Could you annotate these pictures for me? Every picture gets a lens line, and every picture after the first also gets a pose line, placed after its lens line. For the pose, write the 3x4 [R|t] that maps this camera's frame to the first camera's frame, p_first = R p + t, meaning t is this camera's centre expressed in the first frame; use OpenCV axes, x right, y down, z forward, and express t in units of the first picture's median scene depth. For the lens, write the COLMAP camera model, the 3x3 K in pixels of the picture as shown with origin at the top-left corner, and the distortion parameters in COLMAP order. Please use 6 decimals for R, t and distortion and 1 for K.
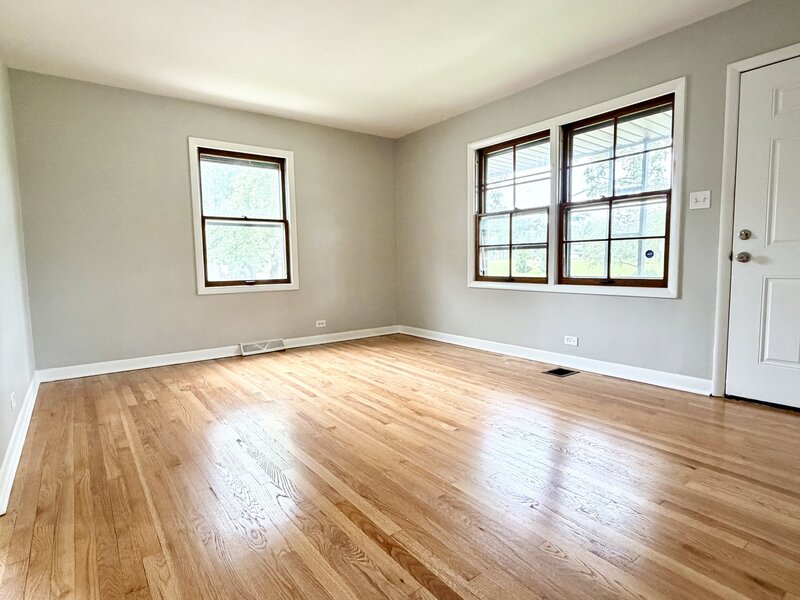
lens RADIAL K [[443.1, 0, 398.2], [0, 443.1, 303.3], [0, 0, 1]] dist [-0.001092, -0.000585]
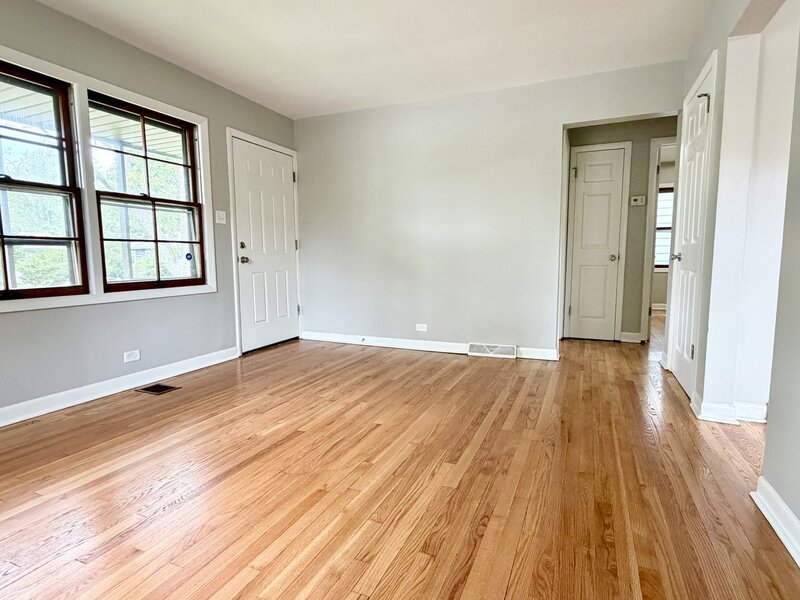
lens RADIAL K [[443.1, 0, 398.2], [0, 443.1, 303.3], [0, 0, 1]] dist [-0.001092, -0.000585]
pose [[-0.508778, -0.071101, 0.857957, -0.684322], [0.096925, 0.985517, 0.139149, -0.097997], [-0.855424, 0.153953, -0.494517, 1.107225]]
